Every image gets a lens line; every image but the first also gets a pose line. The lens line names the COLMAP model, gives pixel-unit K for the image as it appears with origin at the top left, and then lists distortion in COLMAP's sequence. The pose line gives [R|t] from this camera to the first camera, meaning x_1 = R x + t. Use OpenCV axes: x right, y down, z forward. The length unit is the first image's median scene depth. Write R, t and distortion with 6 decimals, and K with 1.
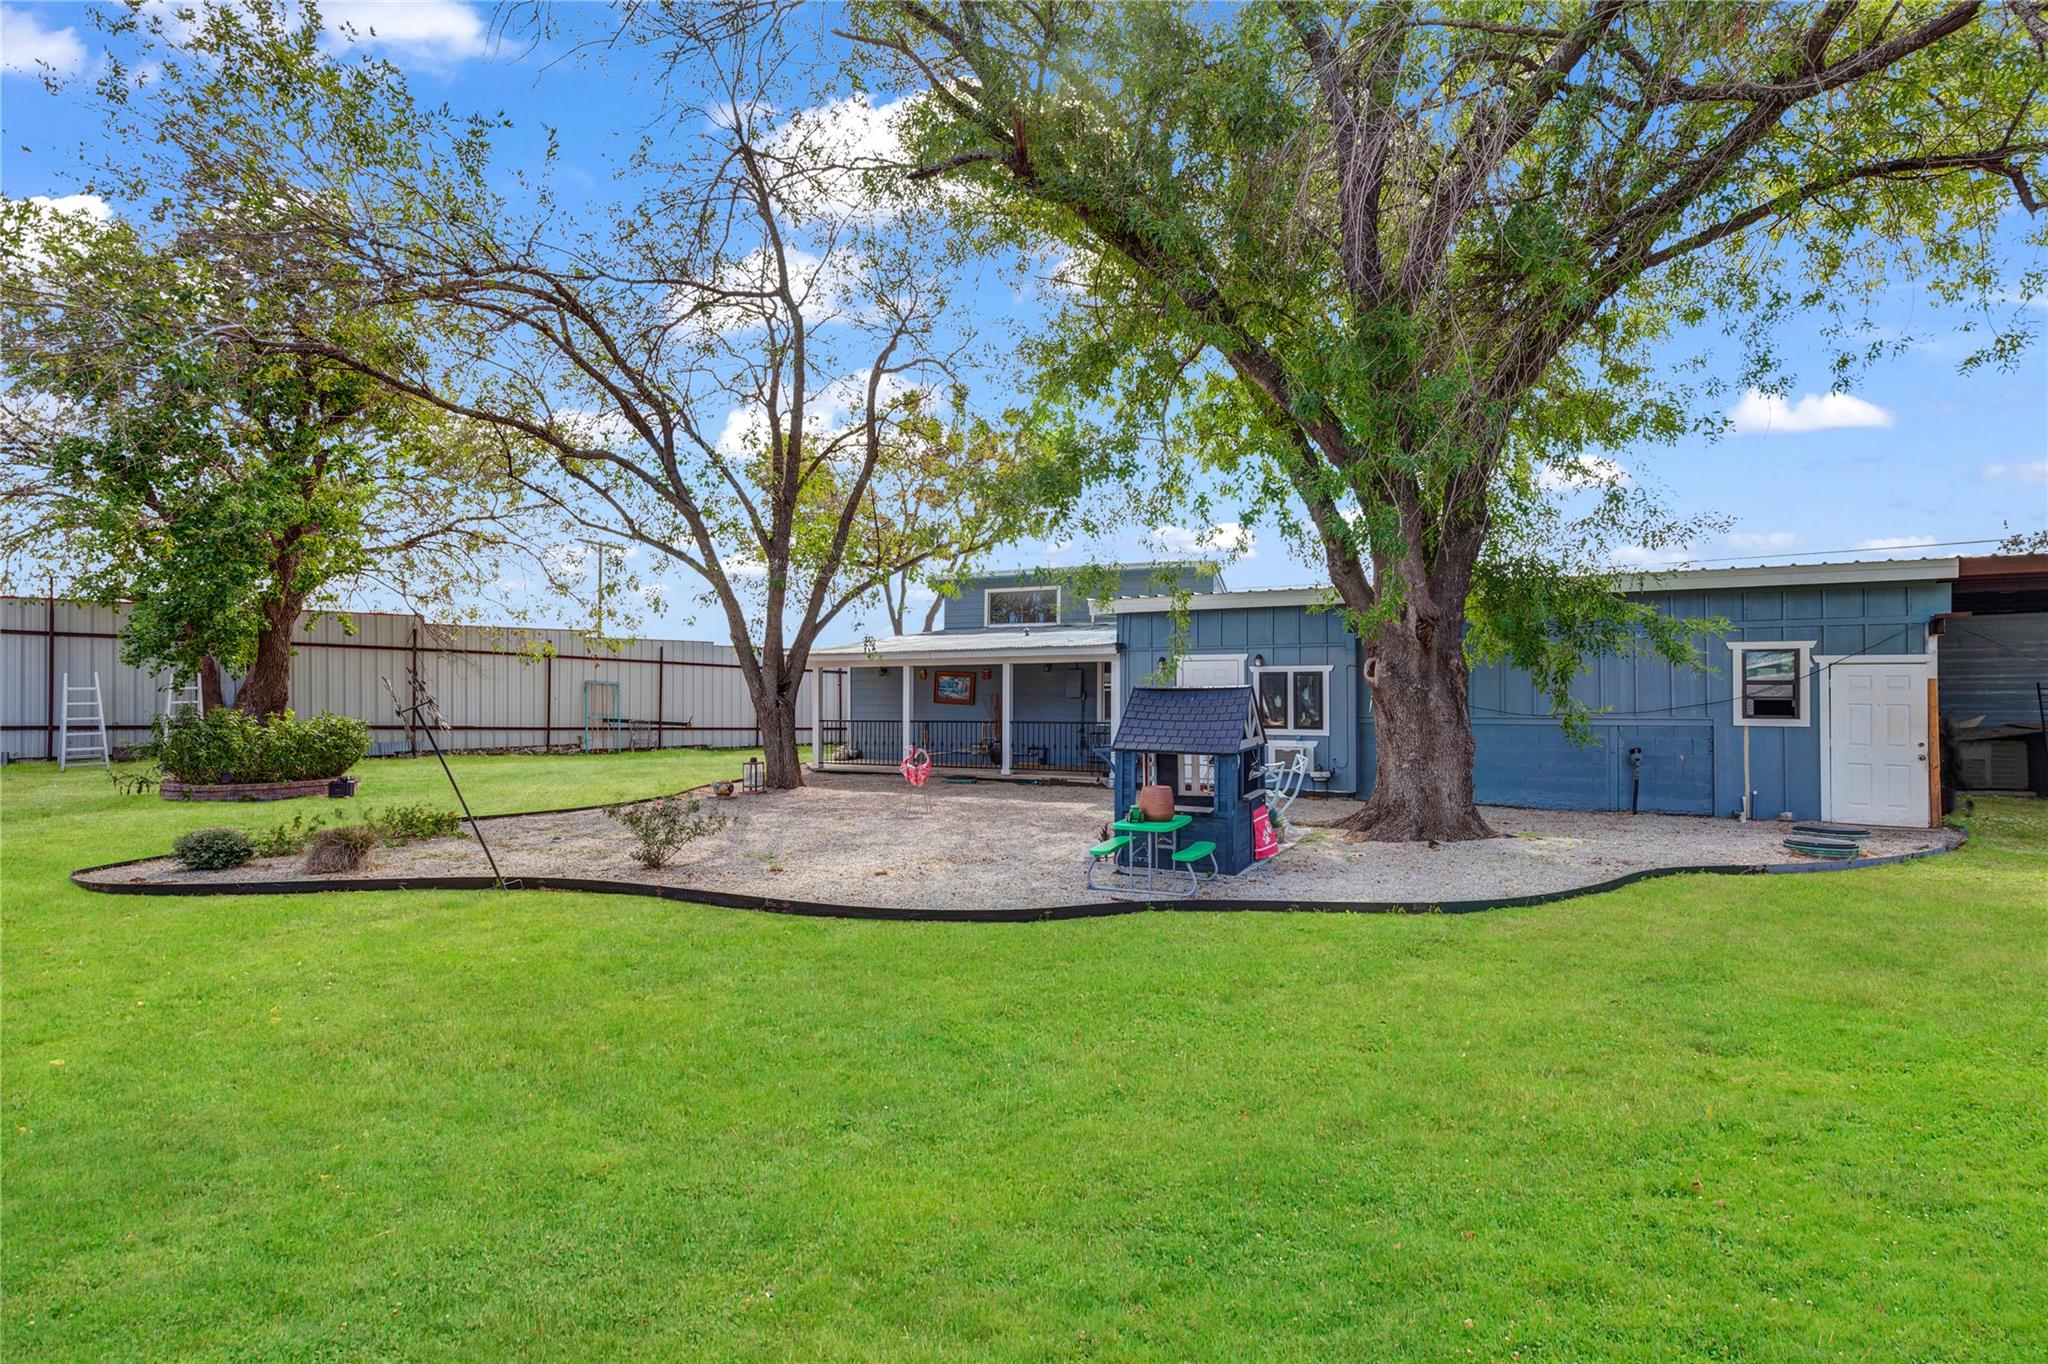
lens RADIAL K [[920.1, 0, 1042.0], [0, 920.1, 708.6], [0, 0, 1]] dist [-0.000160, 0.000009]
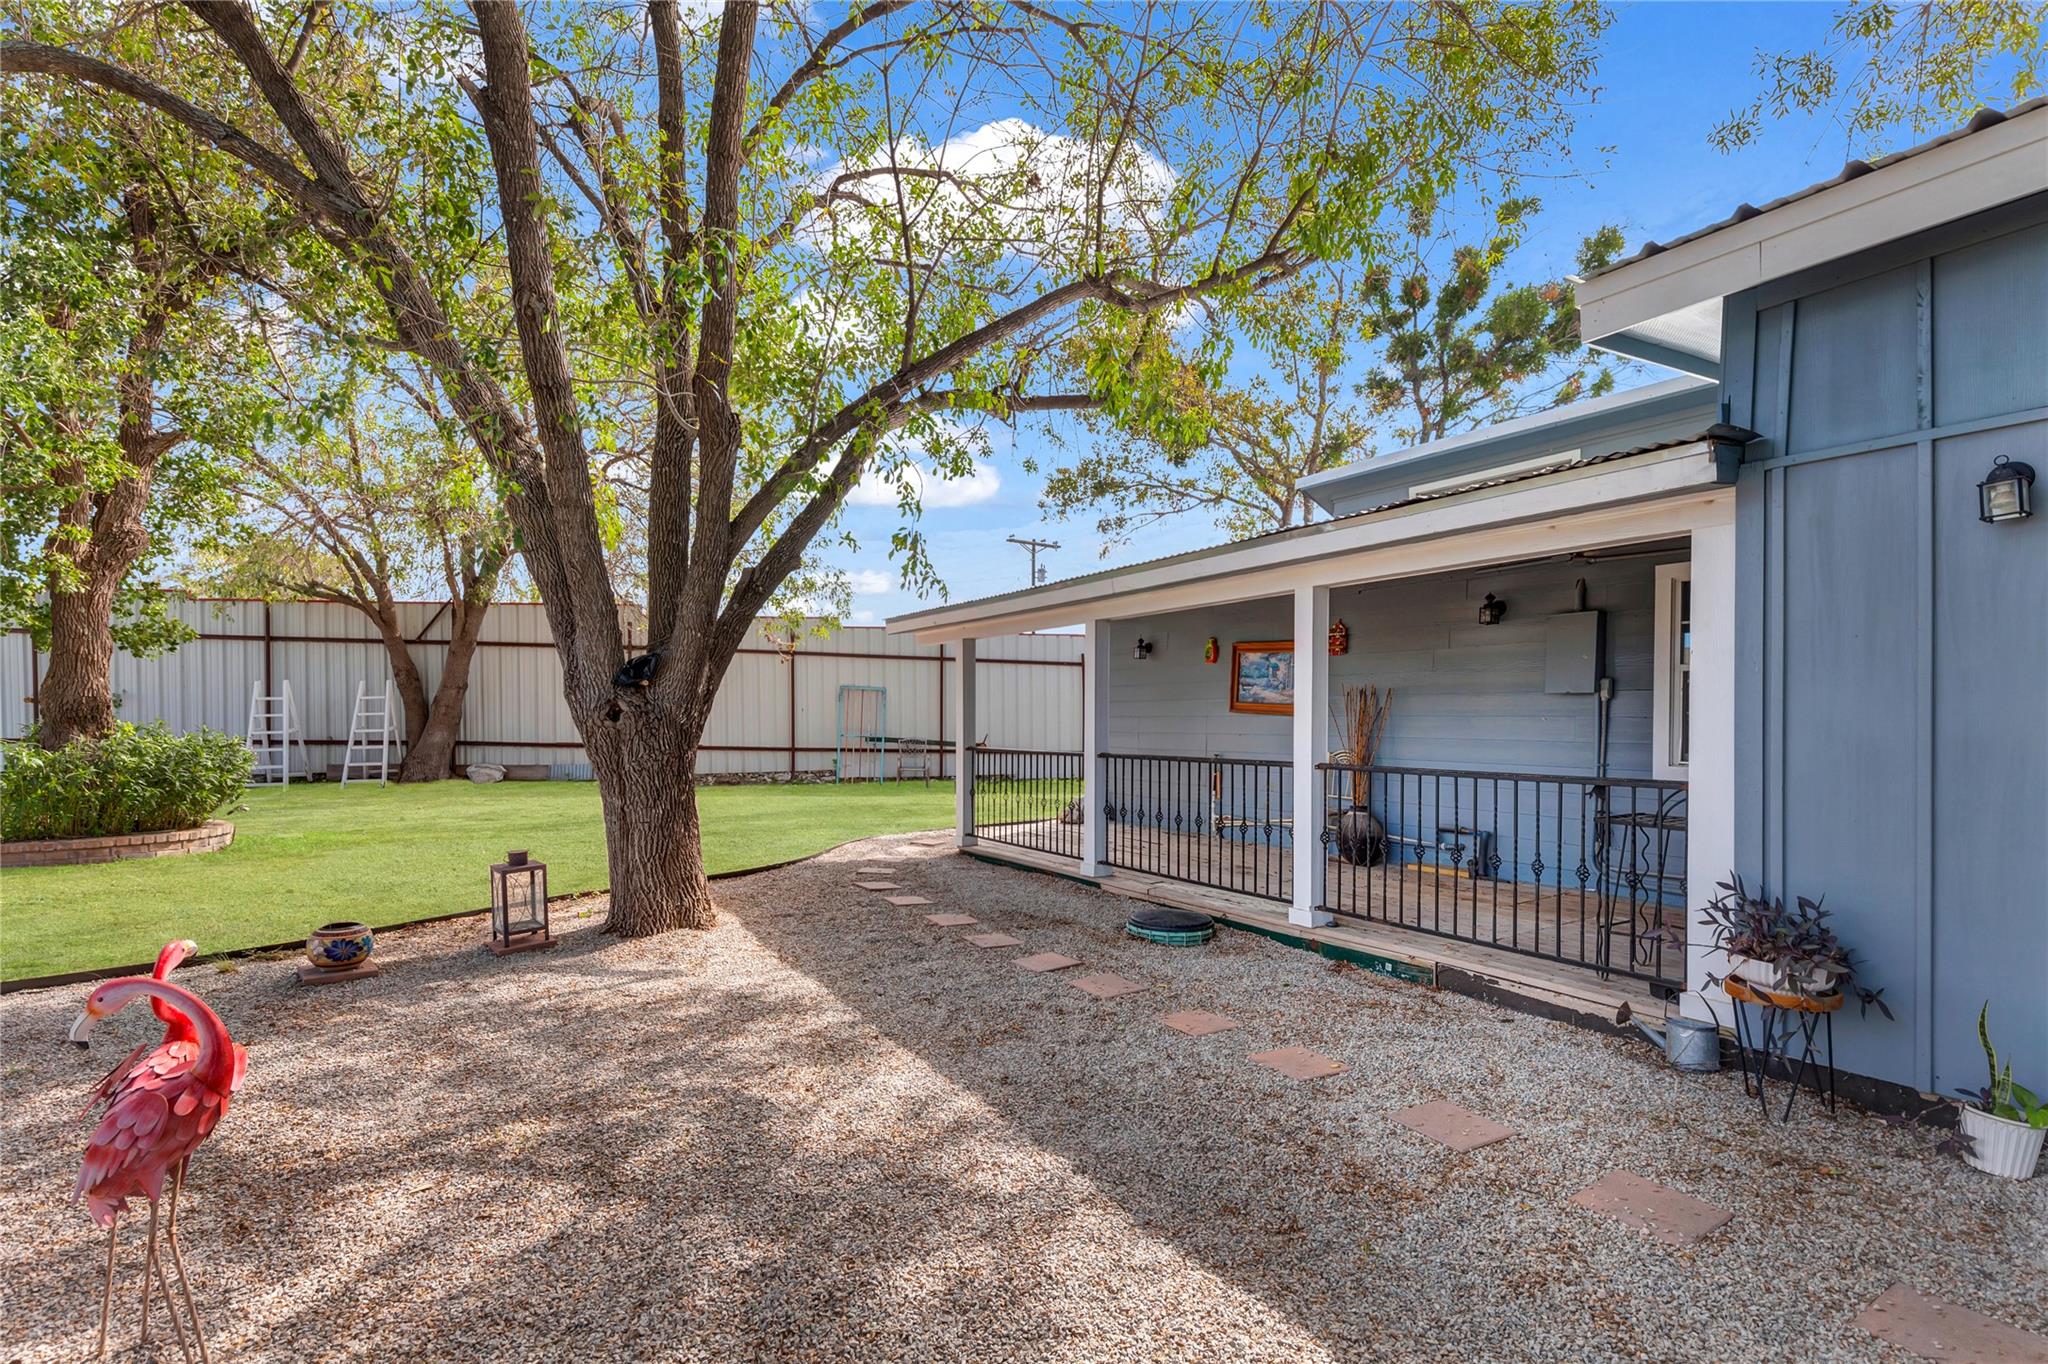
lens RADIAL K [[943.1, 0, 1021.7], [0, 943.1, 728.8], [0, 0, 1]] dist [0.000945, 0.000123]
pose [[0.836608, 0.006472, -0.547764, 0.042705], [-0.003966, 0.999976, 0.005758, -0.000112], [0.547787, -0.002644, 0.836613, 0.462671]]
